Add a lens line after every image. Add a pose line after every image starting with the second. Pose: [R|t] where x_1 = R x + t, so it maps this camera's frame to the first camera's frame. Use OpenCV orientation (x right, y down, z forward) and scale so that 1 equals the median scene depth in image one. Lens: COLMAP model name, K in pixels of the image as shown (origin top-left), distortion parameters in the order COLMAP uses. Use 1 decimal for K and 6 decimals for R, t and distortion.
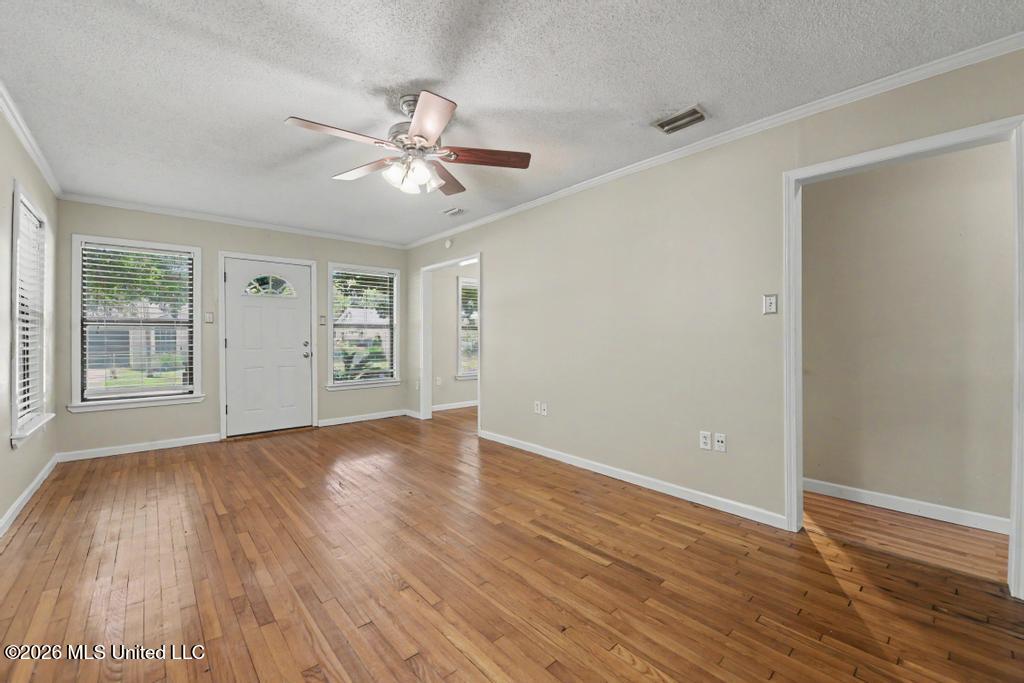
lens RADIAL K [[415.4, 0, 515.9], [0, 415.4, 342.9], [0, 0, 1]] dist [-0.017119, -0.001854]
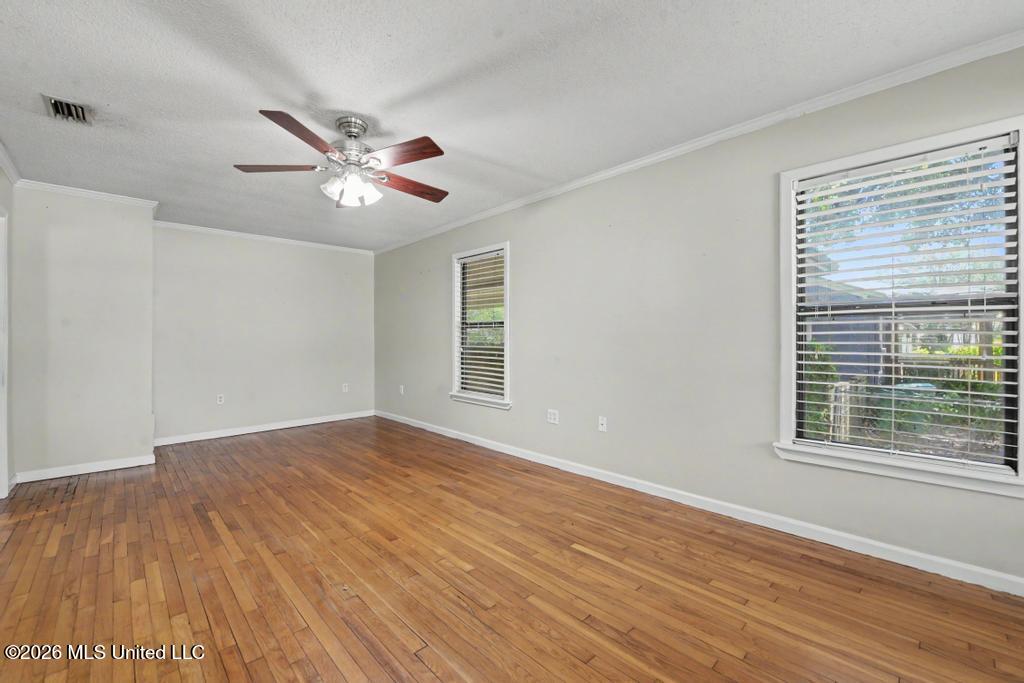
lens RADIAL K [[415.4, 0, 510.6], [0, 415.4, 335.3], [0, 0, 1]] dist [-0.017119, -0.001854]
pose [[-0.999697, 0.001425, -0.024591, -0.404282], [0.001701, 0.999936, -0.011208, -0.009447], [0.024574, -0.011247, -0.999635, 1.344921]]
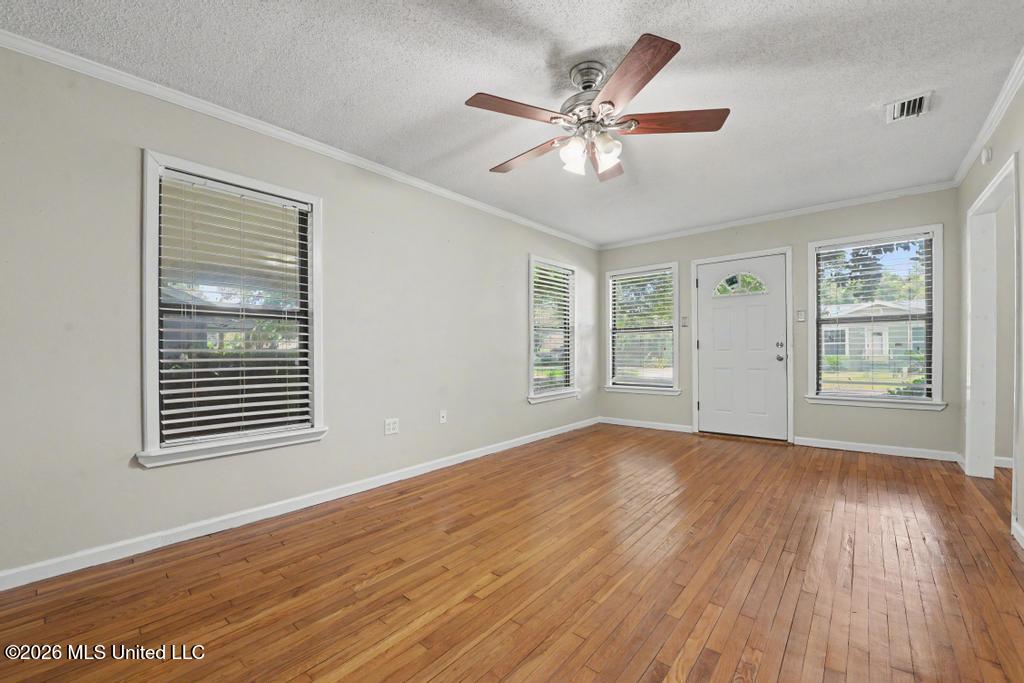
lens RADIAL K [[415.4, 0, 502.0], [0, 415.4, 347.6], [0, 0, 1]] dist [-0.017119, -0.001854]
pose [[0.110451, 0.002427, -0.993879, 0.400775], [0.004107, 0.999987, 0.002898, 0.005168], [0.993873, -0.004402, 0.110439, 0.459853]]
